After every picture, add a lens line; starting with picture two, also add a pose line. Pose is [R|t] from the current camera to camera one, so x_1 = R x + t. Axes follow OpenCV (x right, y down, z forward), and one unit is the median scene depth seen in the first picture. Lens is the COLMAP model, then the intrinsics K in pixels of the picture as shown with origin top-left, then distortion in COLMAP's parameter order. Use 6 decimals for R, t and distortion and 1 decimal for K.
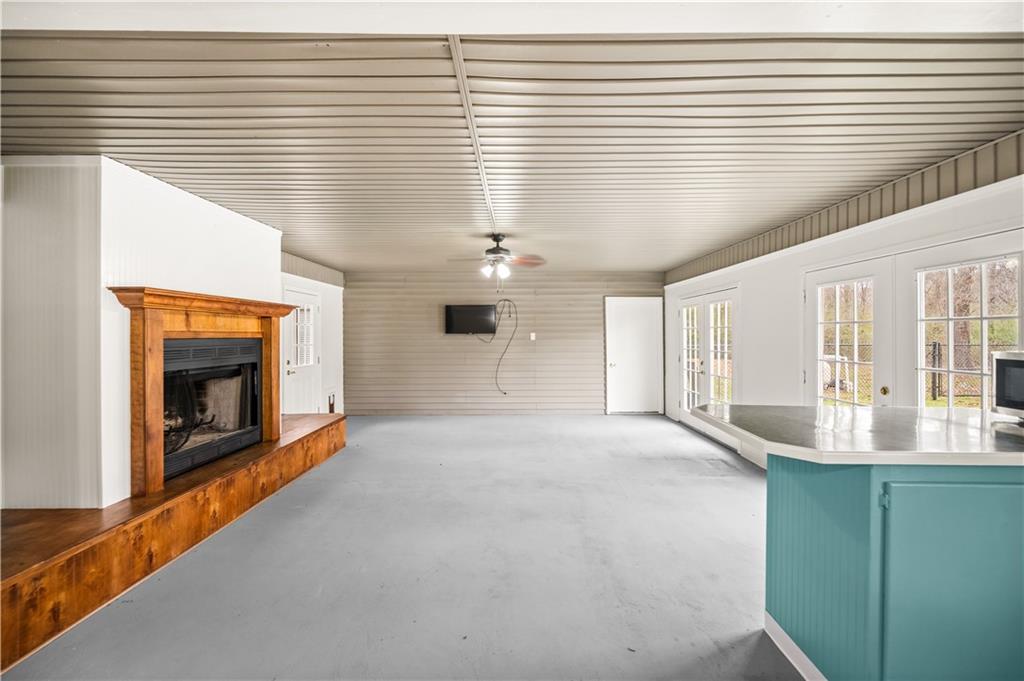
lens RADIAL K [[412.1, 0, 513.5], [0, 412.1, 334.0], [0, 0, 1]] dist [-0.000478, 0.000059]
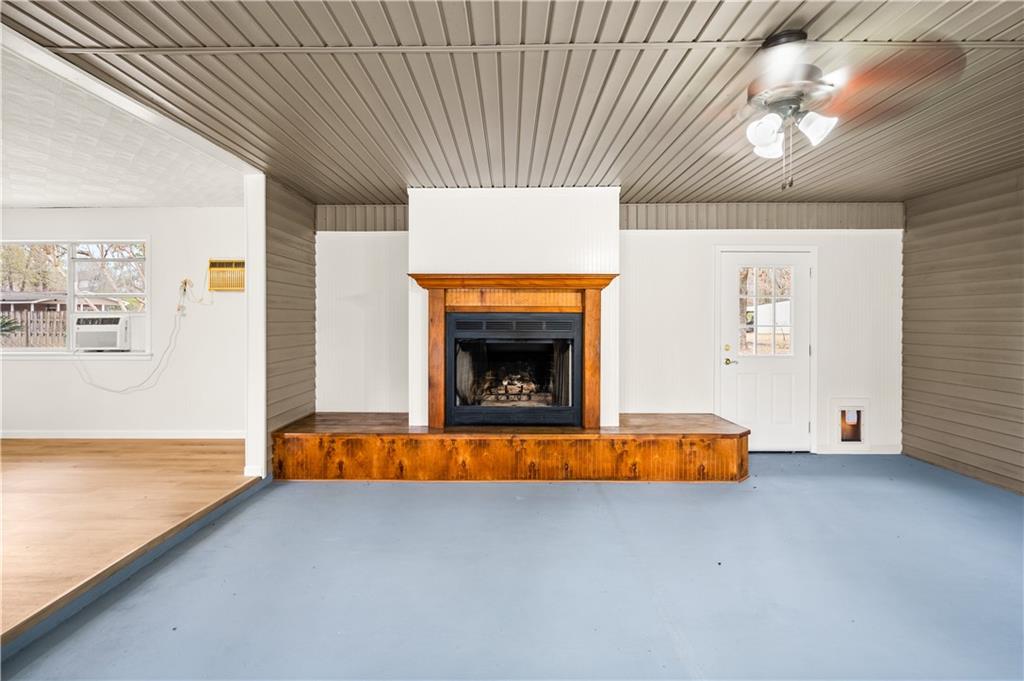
lens RADIAL K [[487.8, 0, 509.6], [0, 487.8, 322.5], [0, 0, 1]] dist [0.003054, 0.000143]
pose [[0.010453, 0.011657, -0.999877, 0.603316], [-0.003434, 0.999927, 0.011622, 0.023748], [0.999939, 0.003312, 0.010492, 1.063424]]
